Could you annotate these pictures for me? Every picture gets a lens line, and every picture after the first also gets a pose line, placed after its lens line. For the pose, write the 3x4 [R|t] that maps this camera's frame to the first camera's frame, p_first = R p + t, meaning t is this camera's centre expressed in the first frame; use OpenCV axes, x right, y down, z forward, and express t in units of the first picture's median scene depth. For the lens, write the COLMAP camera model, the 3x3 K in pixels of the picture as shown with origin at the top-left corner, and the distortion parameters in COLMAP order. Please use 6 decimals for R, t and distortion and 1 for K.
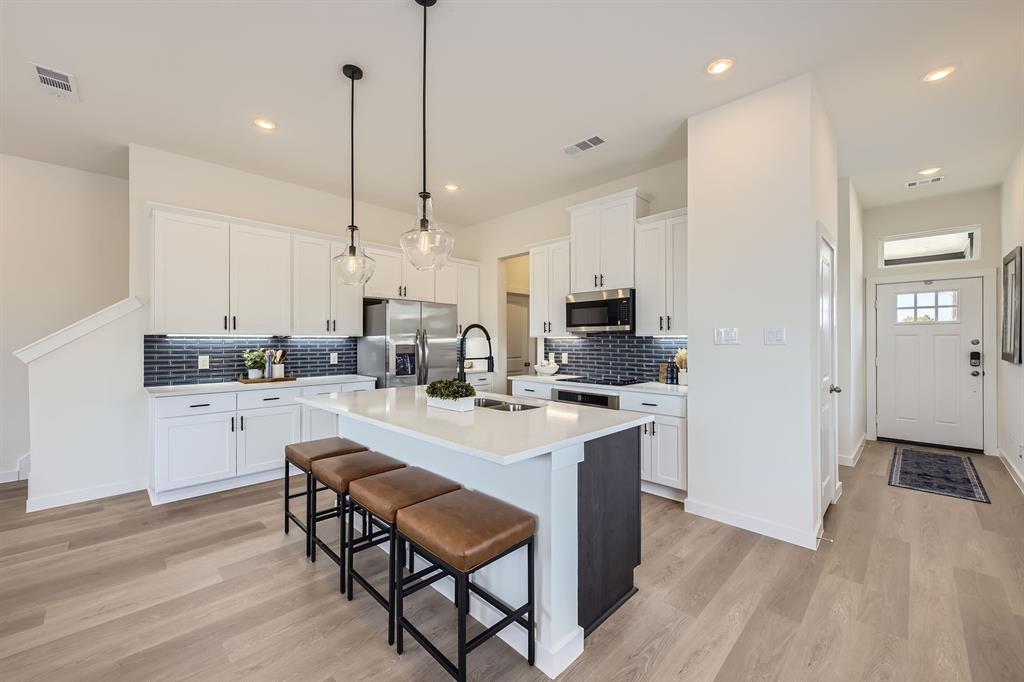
lens RADIAL K [[402.1, 0, 512.0], [0, 402.1, 341.0], [0, 0, 1]] dist [0.001730, 0.000180]
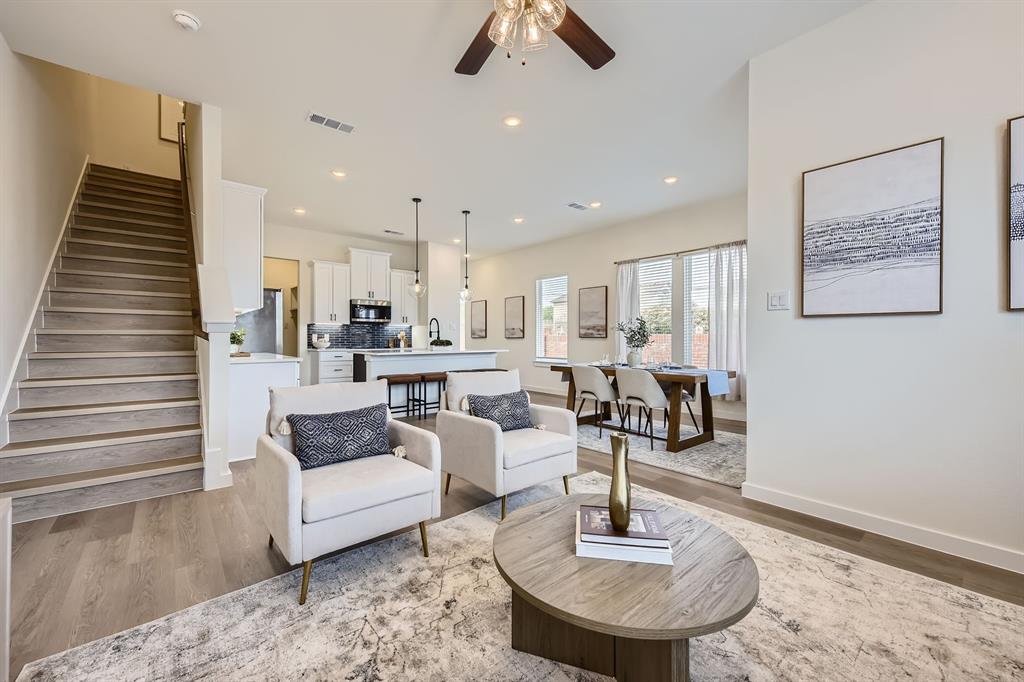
lens RADIAL K [[402.1, 0, 512.0], [0, 402.1, 341.0], [0, 0, 1]] dist [0.001730, 0.000180]
pose [[0.077226, -0.006333, 0.996994, -1.748724], [-0.003156, 0.999973, 0.006597, 0.056146], [-0.997009, -0.003656, 0.077204, 0.220494]]
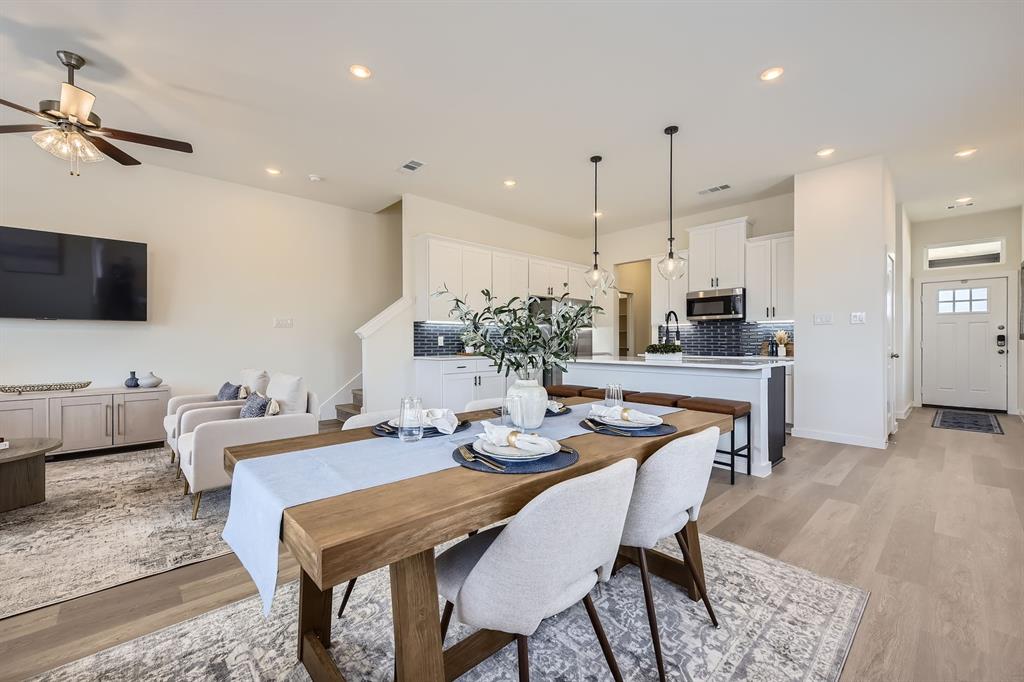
lens RADIAL K [[416.3, 0, 511.2], [0, 416.3, 343.7], [0, 0, 1]] dist [-0.000070, -0.000065]
pose [[0.999273, -0.001684, -0.038093, -0.469348], [0.001917, 0.999980, 0.006090, 0.055307], [0.038082, -0.006159, 0.999256, -0.498996]]
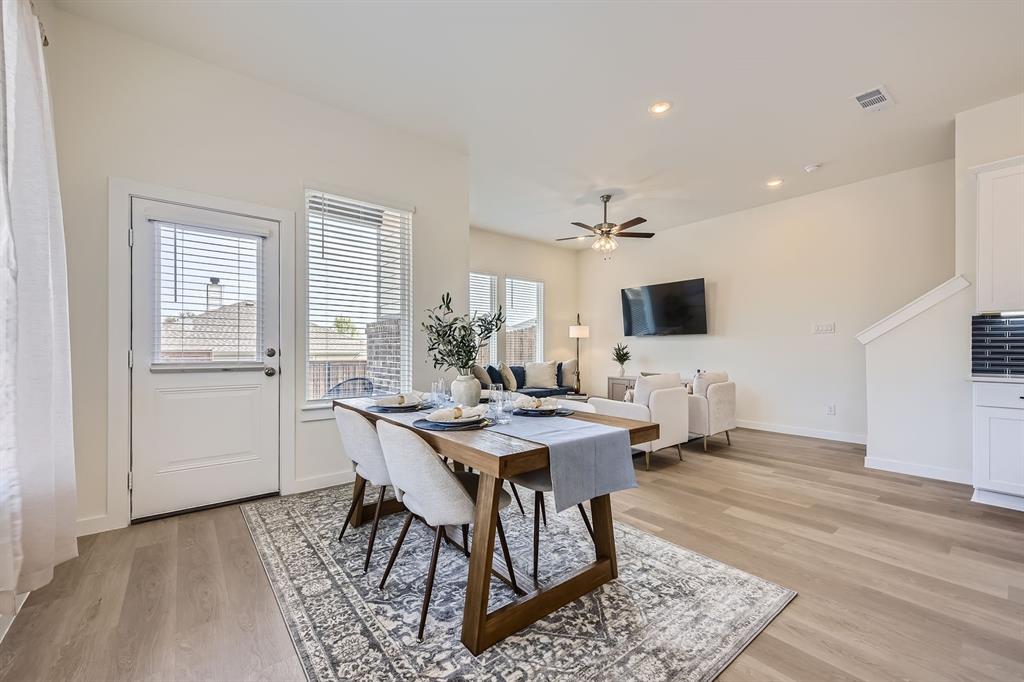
lens RADIAL K [[405.5, 0, 508.5], [0, 405.5, 347.6], [0, 0, 1]] dist [0.000660, -0.000101]
pose [[-0.118209, -0.004921, -0.992977, 0.112968], [0.000553, 0.999987, -0.005021, 0.057674], [0.992989, -0.001142, -0.118205, 0.065473]]
